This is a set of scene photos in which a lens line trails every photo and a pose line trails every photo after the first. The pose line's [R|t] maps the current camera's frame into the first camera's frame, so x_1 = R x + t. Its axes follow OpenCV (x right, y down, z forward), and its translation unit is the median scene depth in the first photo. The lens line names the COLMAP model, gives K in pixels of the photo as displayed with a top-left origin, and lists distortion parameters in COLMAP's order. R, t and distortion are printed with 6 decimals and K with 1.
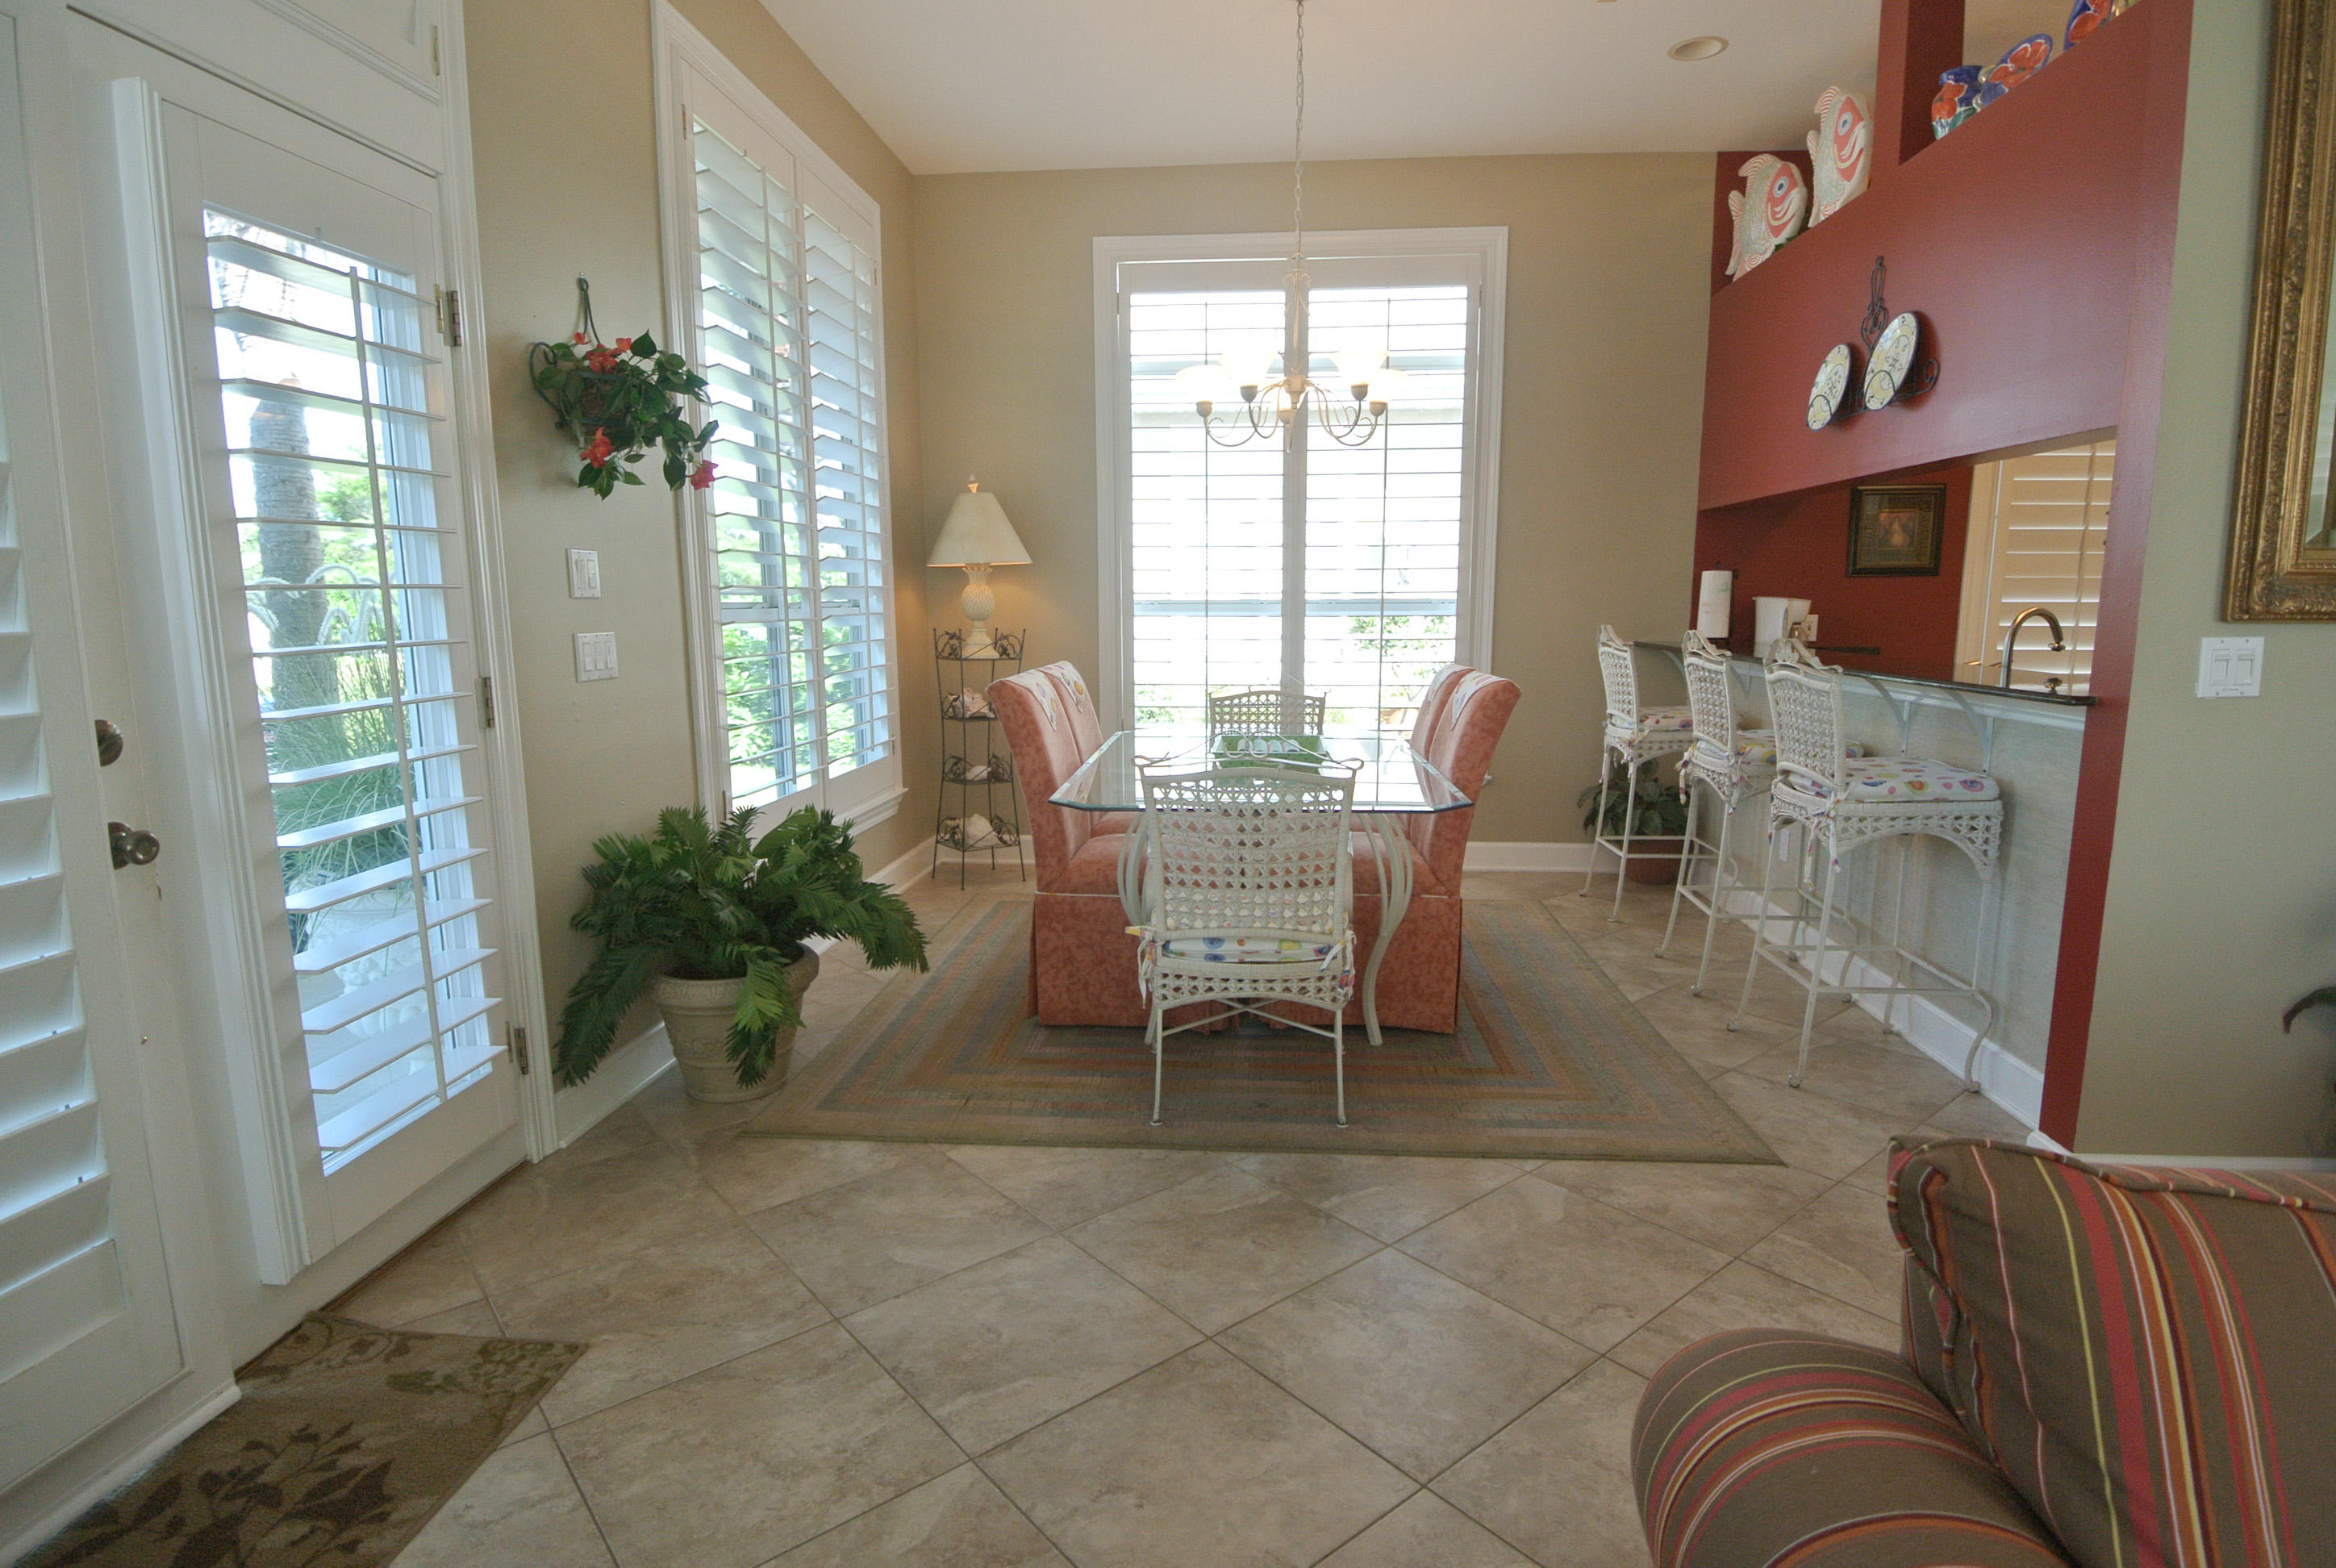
lens RADIAL K [[1216.8, 0, 1188.9], [0, 1216.8, 806.6], [0, 0, 1]] dist [0.004149, -0.032028]
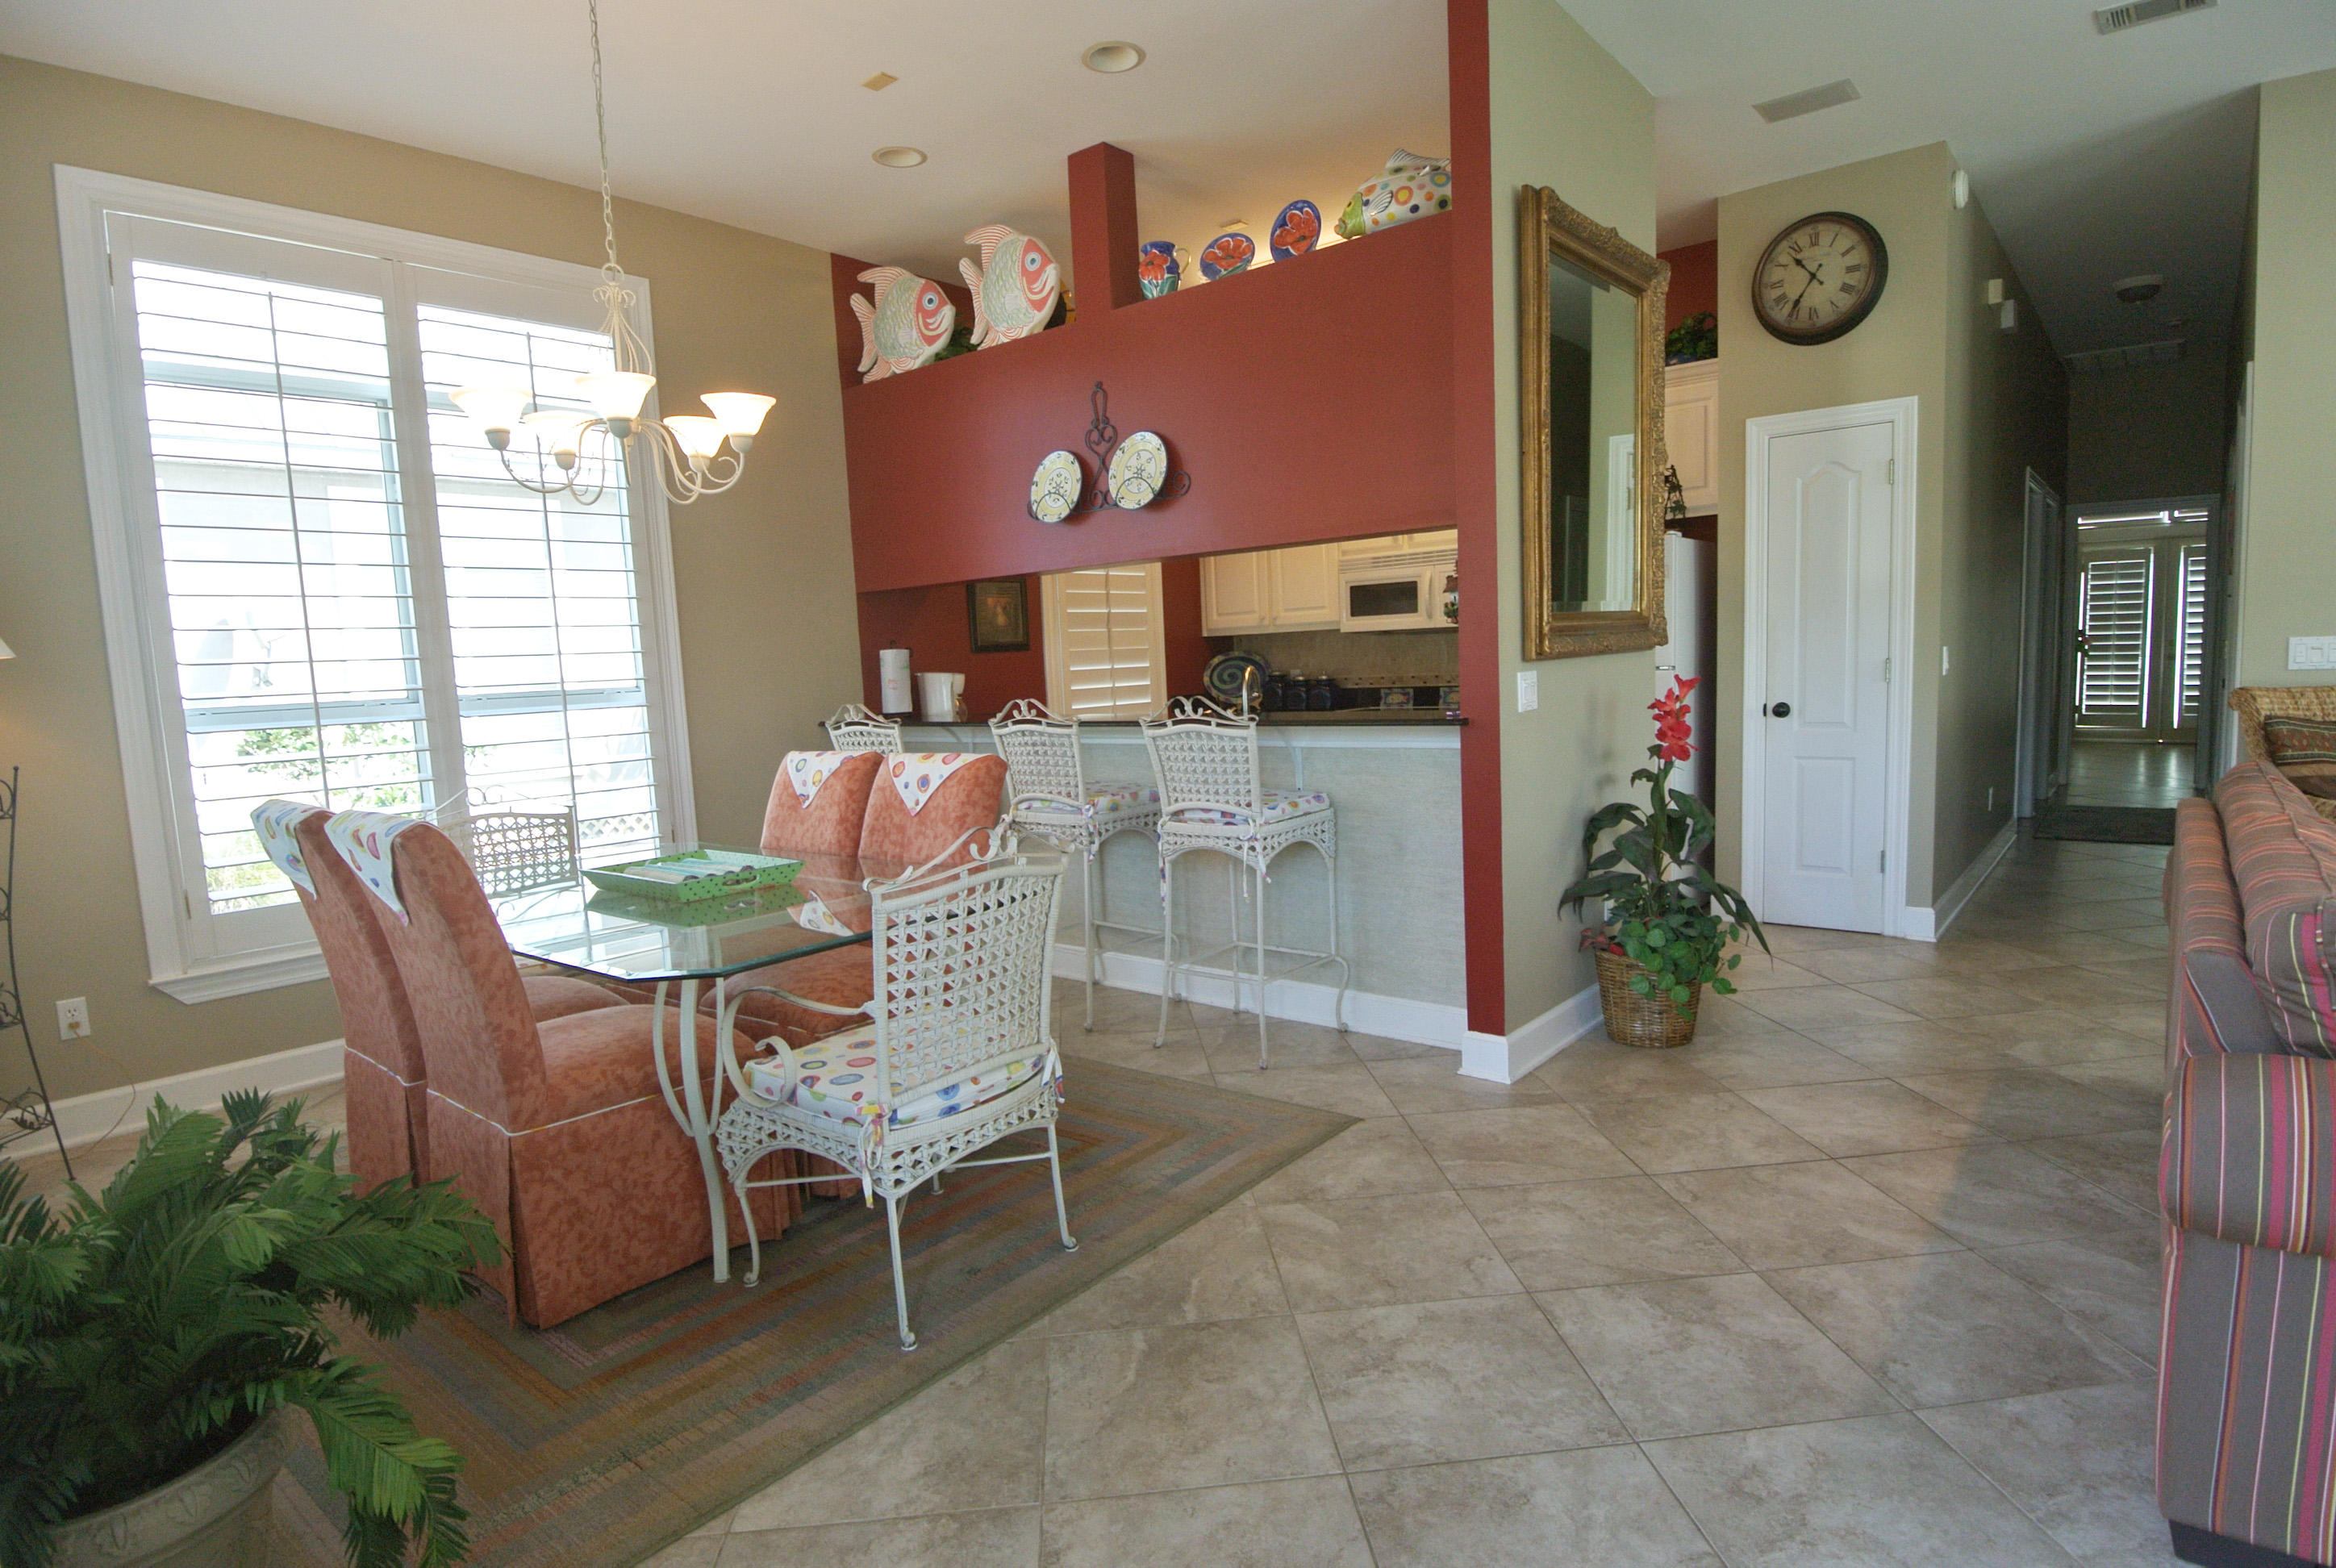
lens RADIAL K [[1215.1, 0, 1184.4], [0, 1215.1, 808.7], [0, 0, 1]] dist [0.003674, -0.029413]
pose [[0.573693, -0.121603, 0.809993, -0.376076], [0.179597, 0.983528, 0.020452, -0.045484], [-0.799138, 0.133739, 0.586082, 0.263026]]
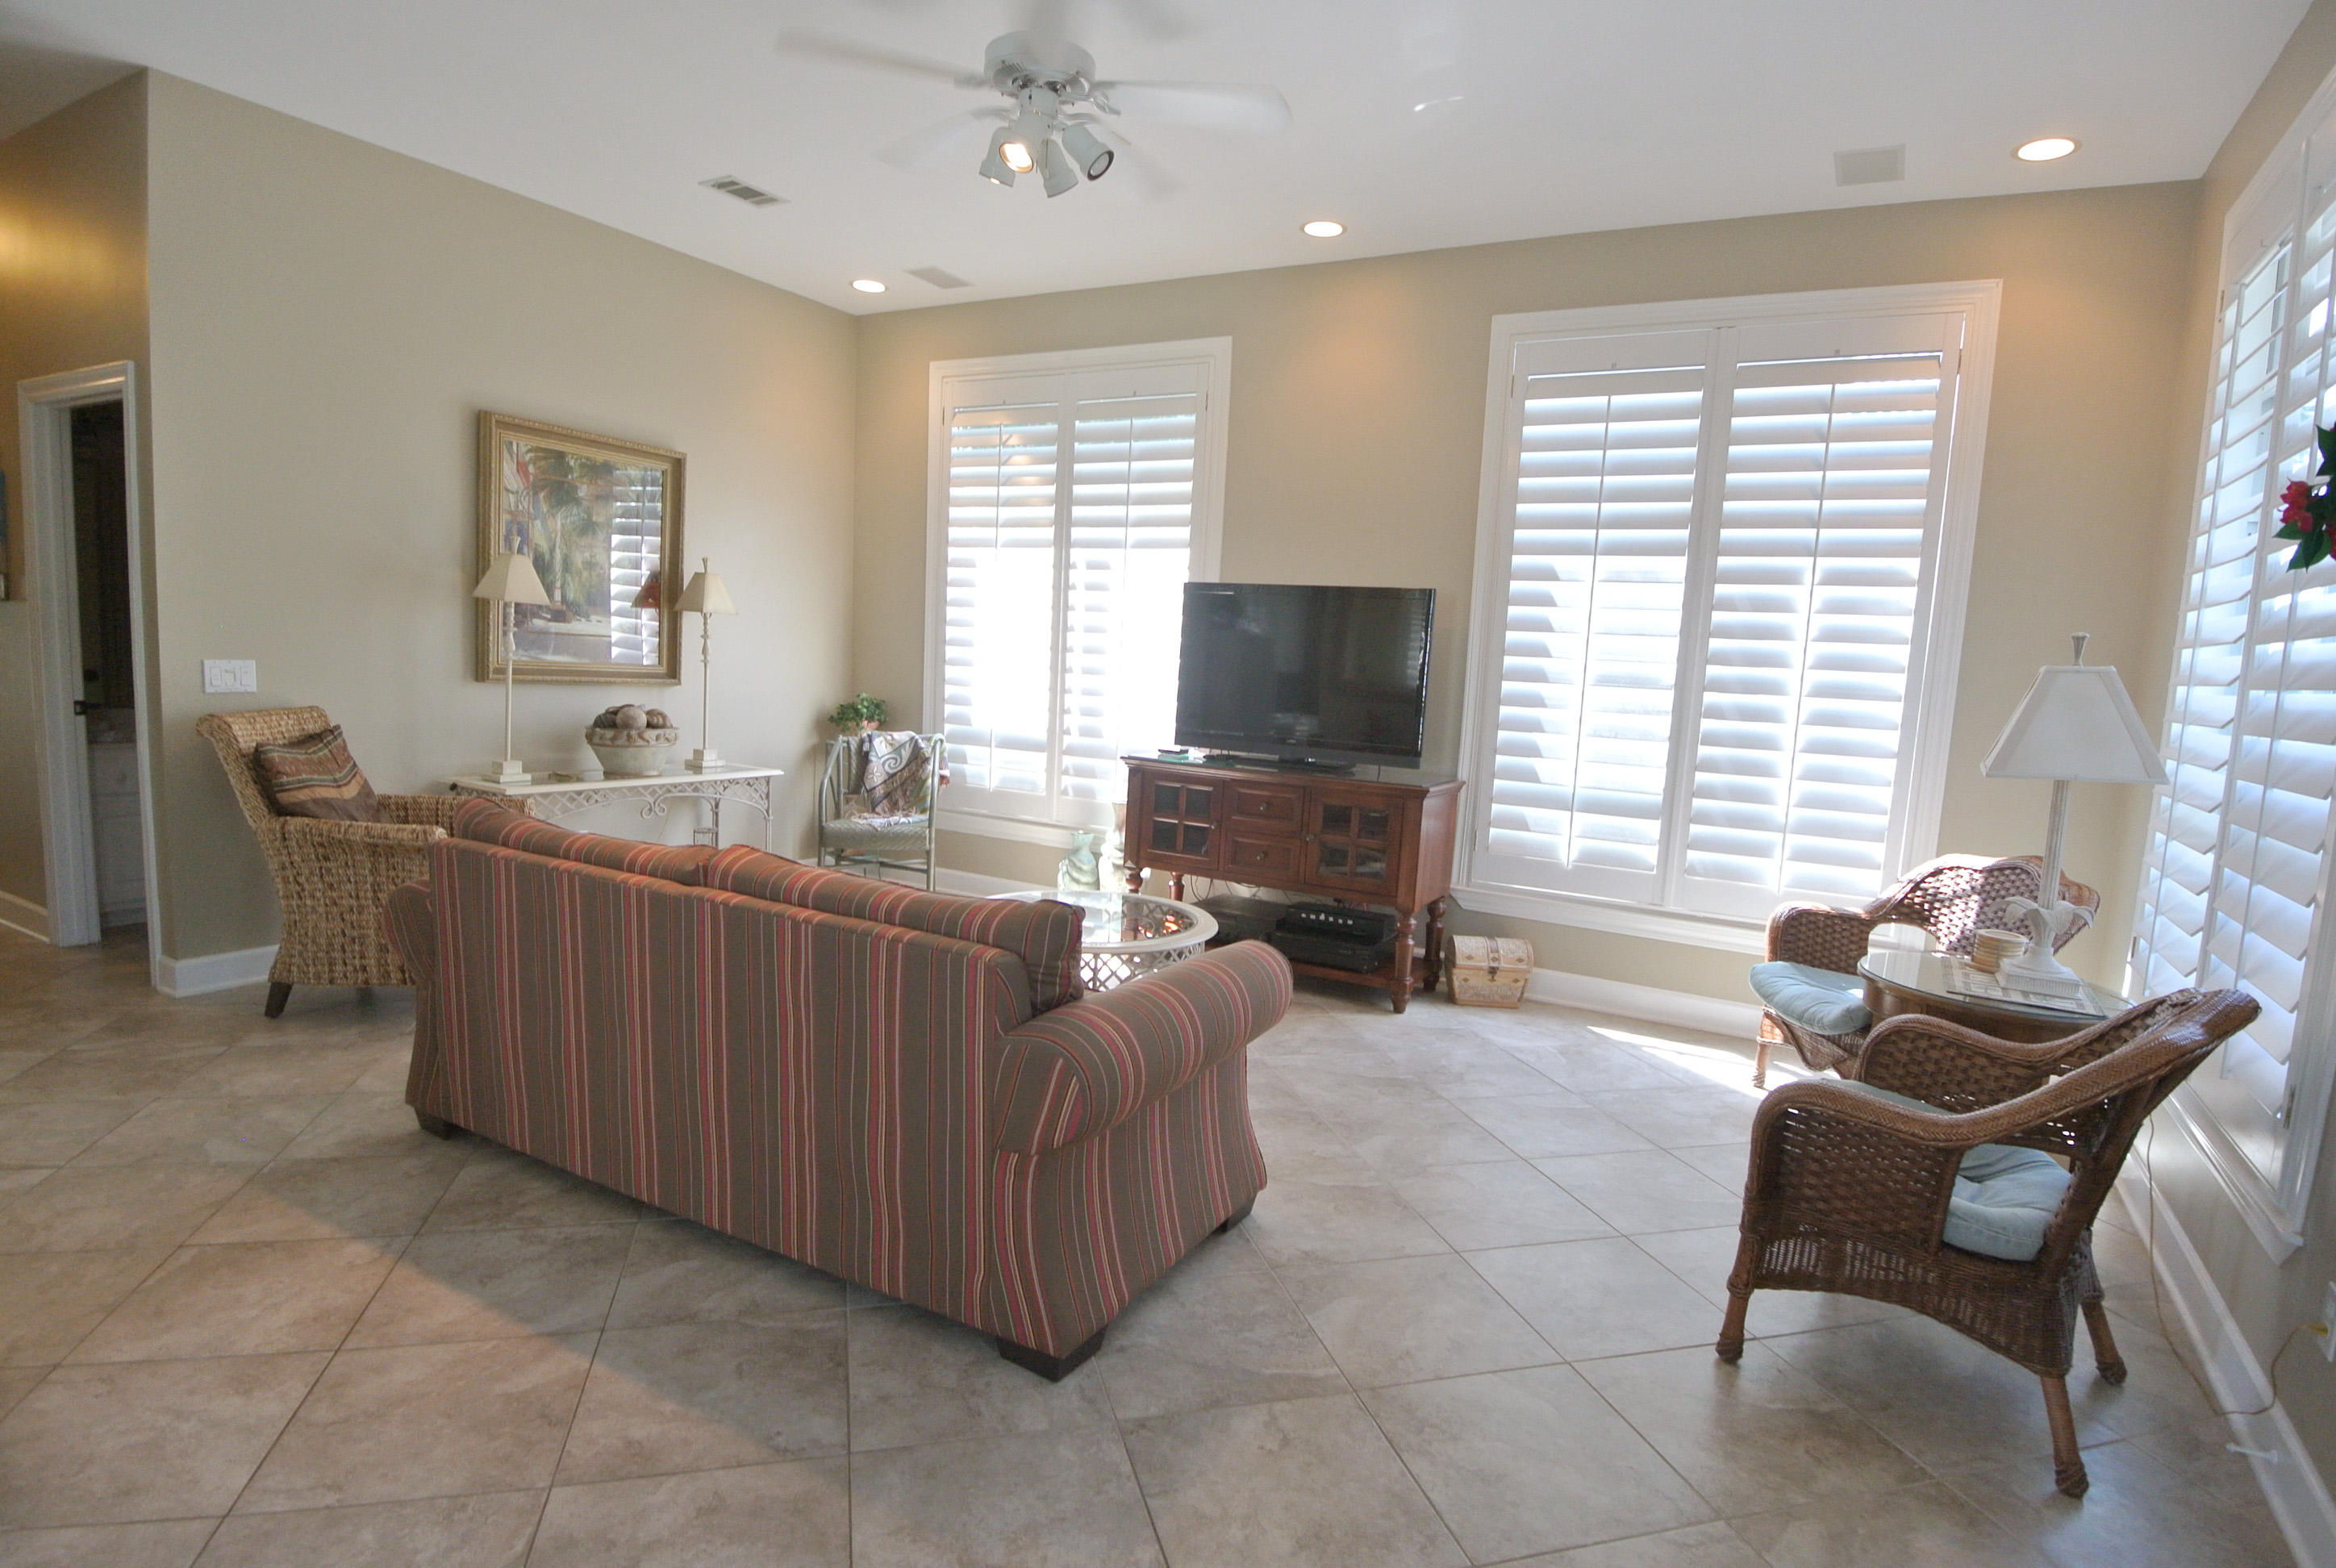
lens RADIAL K [[1198.9, 0, 1208.6], [0, 1198.9, 829.1], [0, 0, 1]] dist [0.000407, -0.031258]
pose [[-0.913367, -0.105646, 0.393191, -0.150580], [0.013988, 0.957034, 0.289639, -0.140632], [-0.406896, 0.270046, -0.872646, 0.656056]]
